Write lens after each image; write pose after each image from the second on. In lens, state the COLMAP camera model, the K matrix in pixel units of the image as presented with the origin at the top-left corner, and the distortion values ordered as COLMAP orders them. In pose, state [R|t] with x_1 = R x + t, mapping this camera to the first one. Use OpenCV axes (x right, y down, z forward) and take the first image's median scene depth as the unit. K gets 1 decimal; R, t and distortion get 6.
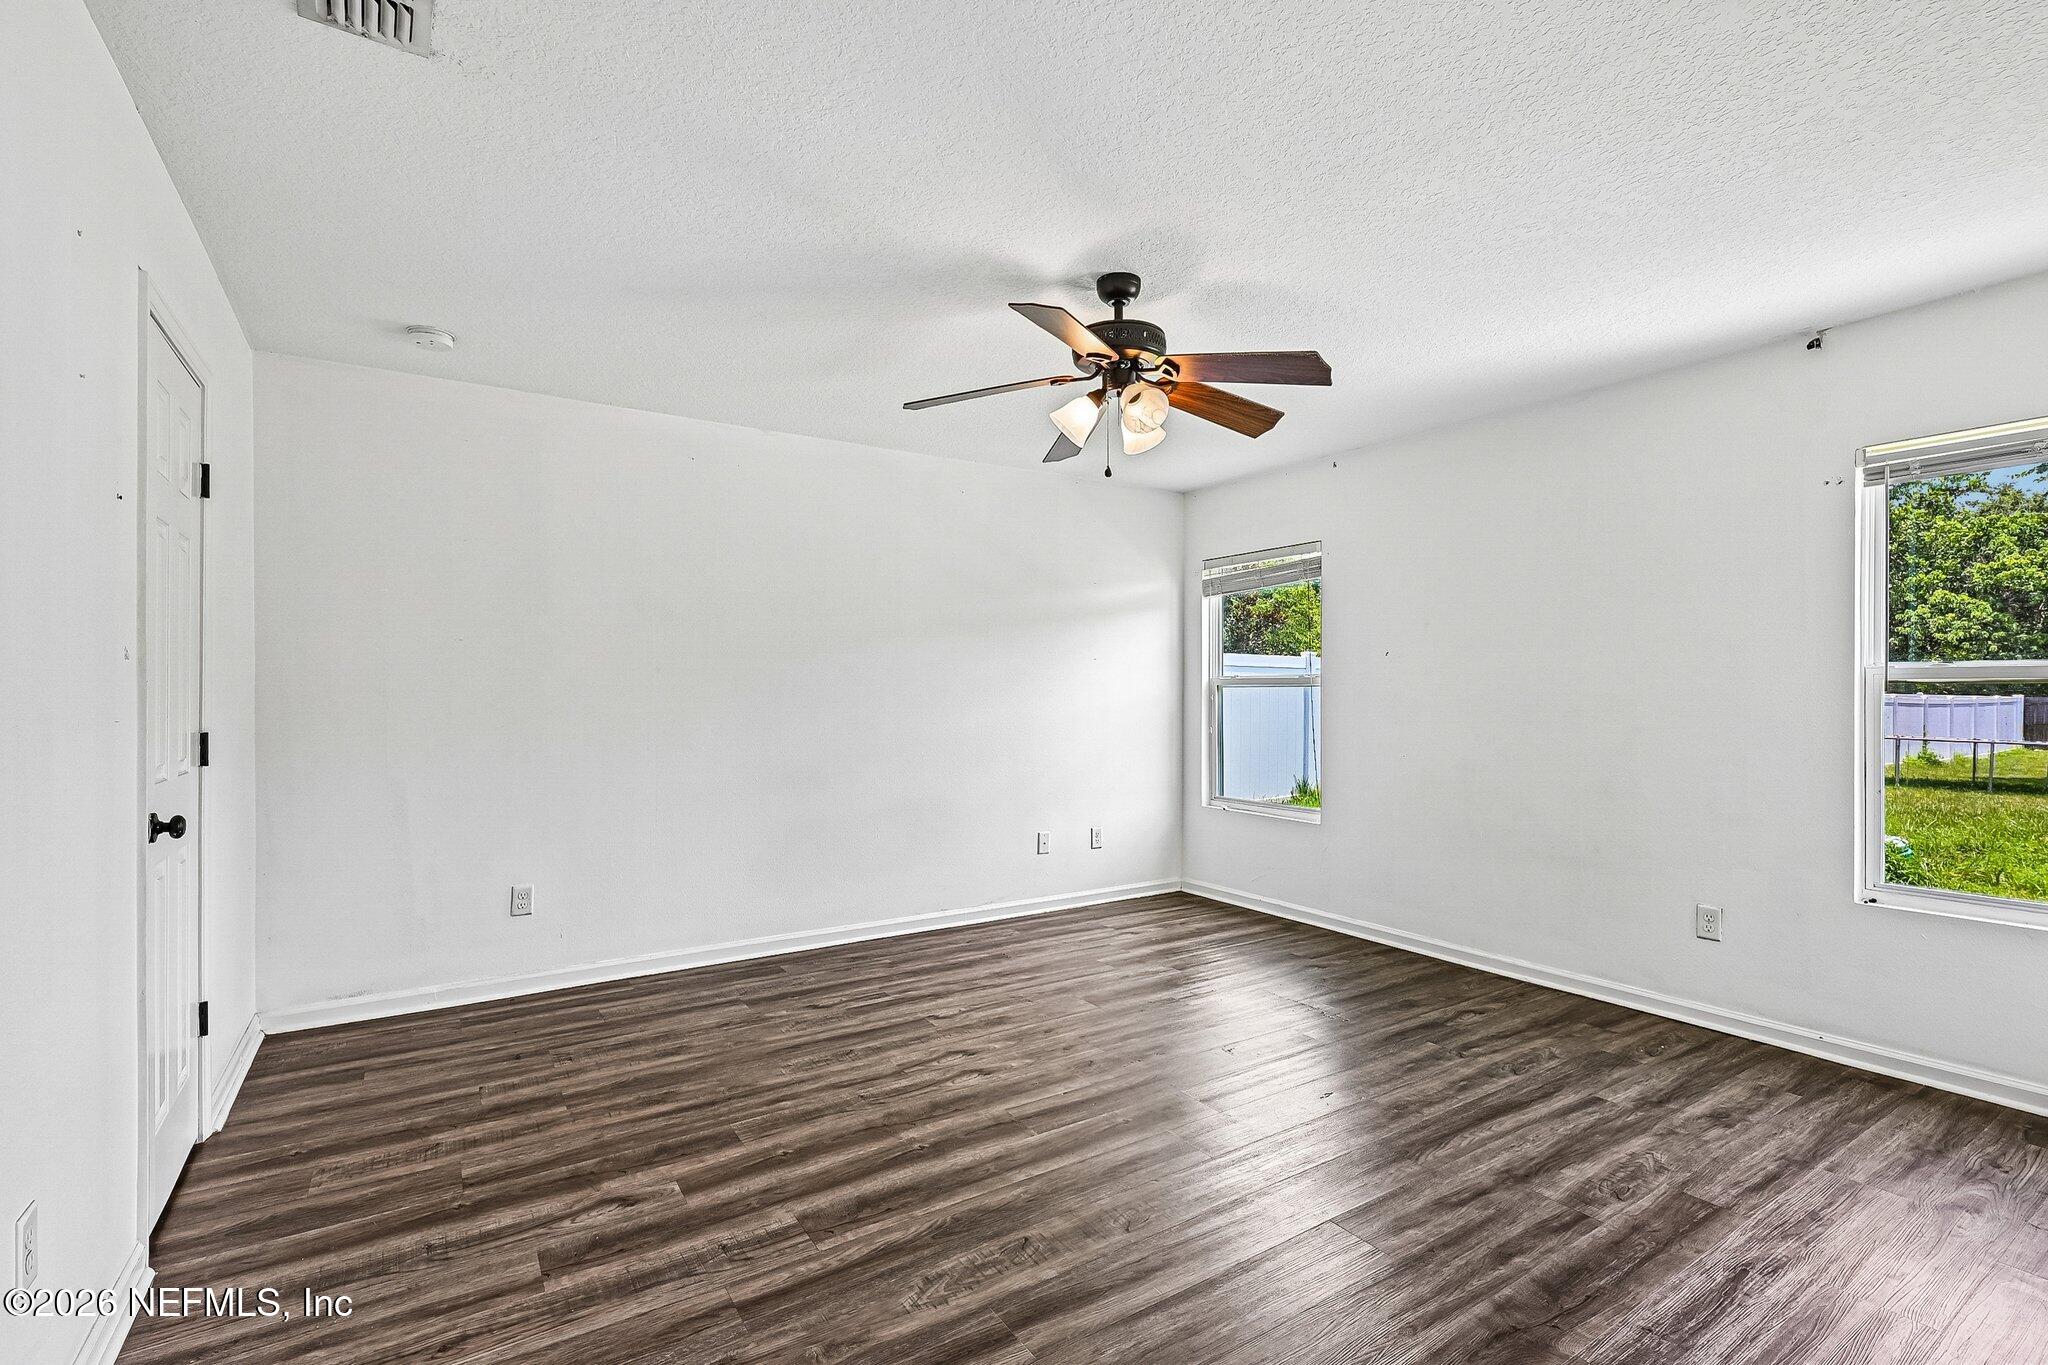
lens RADIAL K [[926.0, 0, 972.0], [0, 926.0, 687.1], [0, 0, 1]] dist [0.004092, -0.002014]
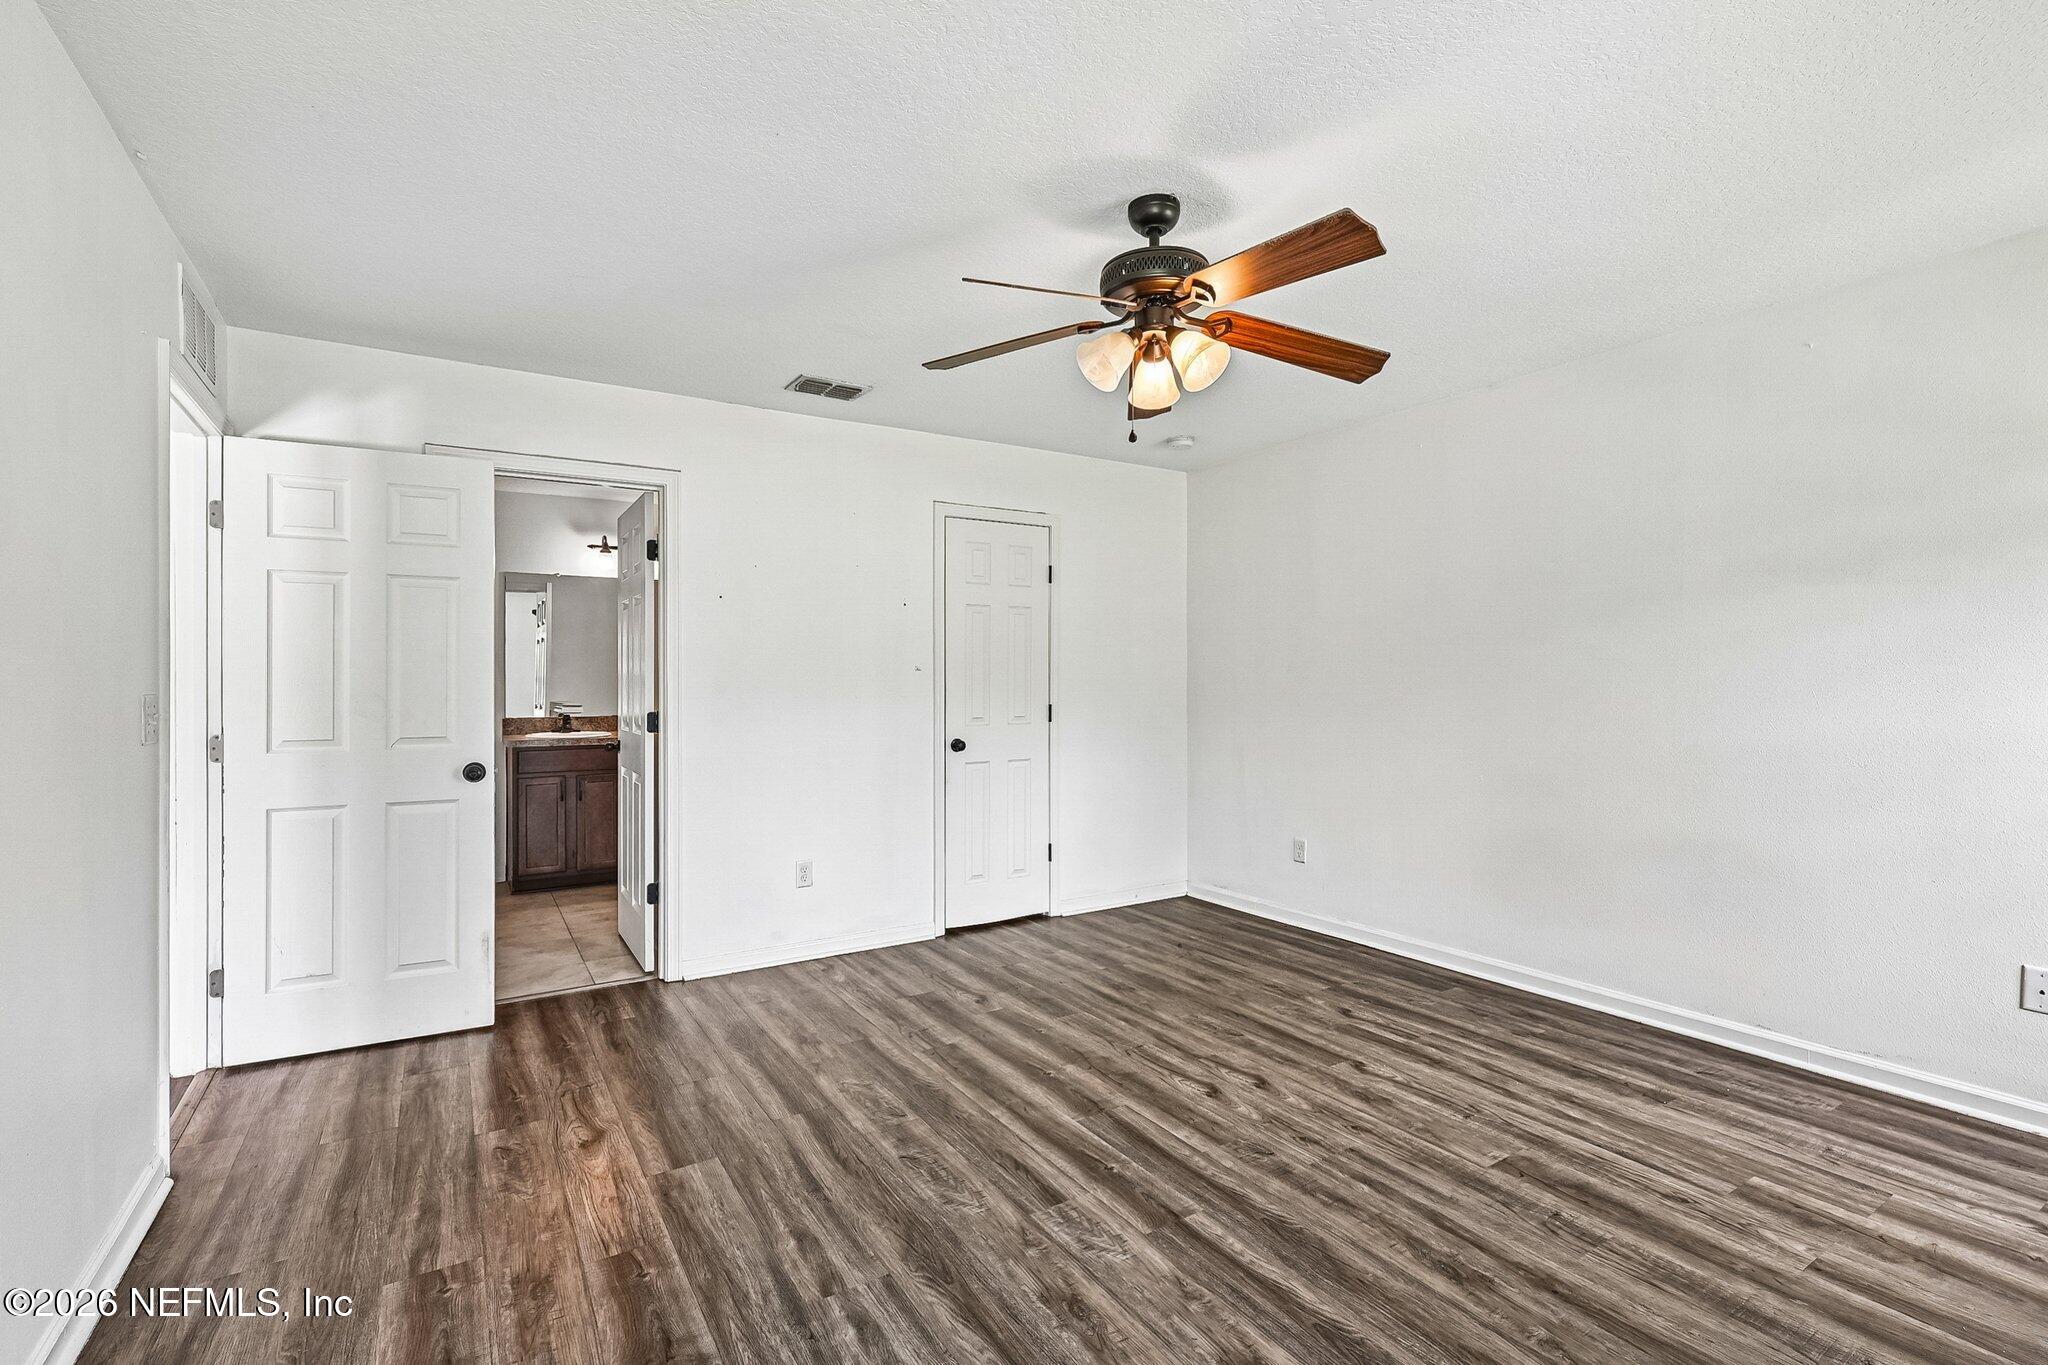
lens RADIAL K [[926.0, 0, 1019.2], [0, 926.0, 686.6], [0, 0, 1]] dist [0.004092, -0.002014]
pose [[-0.002435, -0.002847, -0.999993, 0.779905], [0.008419, 0.999960, -0.002868, 0.026890], [0.999962, -0.008426, -0.002411, 0.718746]]
